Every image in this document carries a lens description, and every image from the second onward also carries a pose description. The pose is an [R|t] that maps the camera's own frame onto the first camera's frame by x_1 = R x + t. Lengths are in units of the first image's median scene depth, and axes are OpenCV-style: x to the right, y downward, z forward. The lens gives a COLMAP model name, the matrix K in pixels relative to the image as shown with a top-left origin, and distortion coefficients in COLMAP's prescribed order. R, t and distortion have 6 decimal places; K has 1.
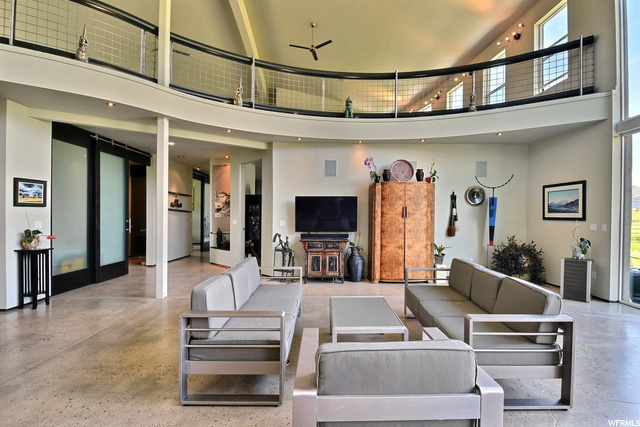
lens RADIAL K [[303.0, 0, 323.1], [0, 303.0, 223.0], [0, 0, 1]] dist [0.003425, -0.003310]
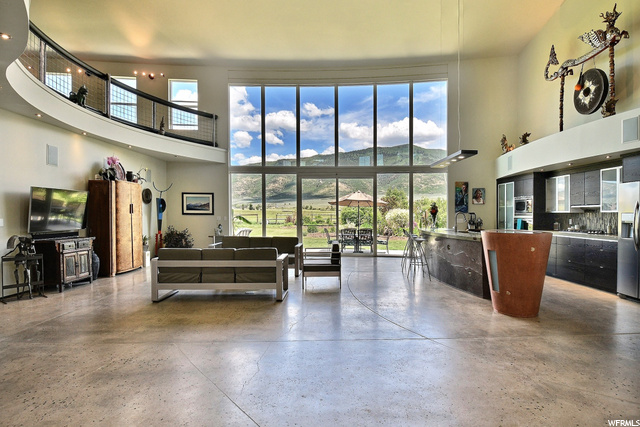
lens RADIAL K [[339.2, 0, 340.7], [0, 339.2, 223.7], [0, 0, 1]] dist [-0.012179, -0.003506]
pose [[-0.015029, -0.033445, 0.999328, -1.002487], [0.019021, 0.999250, 0.033728, -0.007105], [-0.999706, 0.019515, -0.014382, 0.226102]]
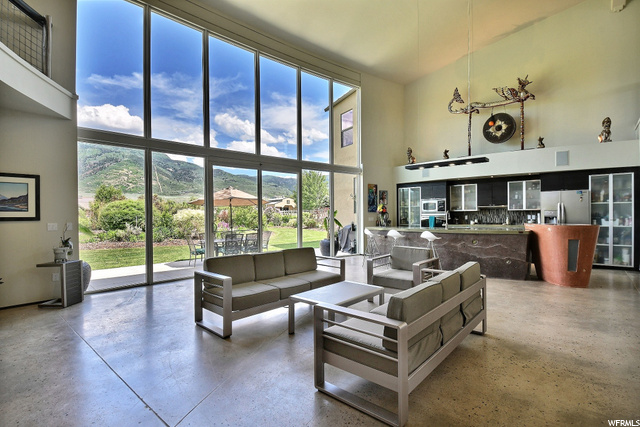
lens RADIAL K [[303.0, 0, 340.8], [0, 303.0, 217.8], [0, 0, 1]] dist [0.003425, -0.003310]
pose [[-0.765302, -0.005560, 0.643648, -0.319422], [0.022031, 0.999151, 0.034826, -0.023071], [-0.643295, 0.040833, -0.764529, 0.940263]]
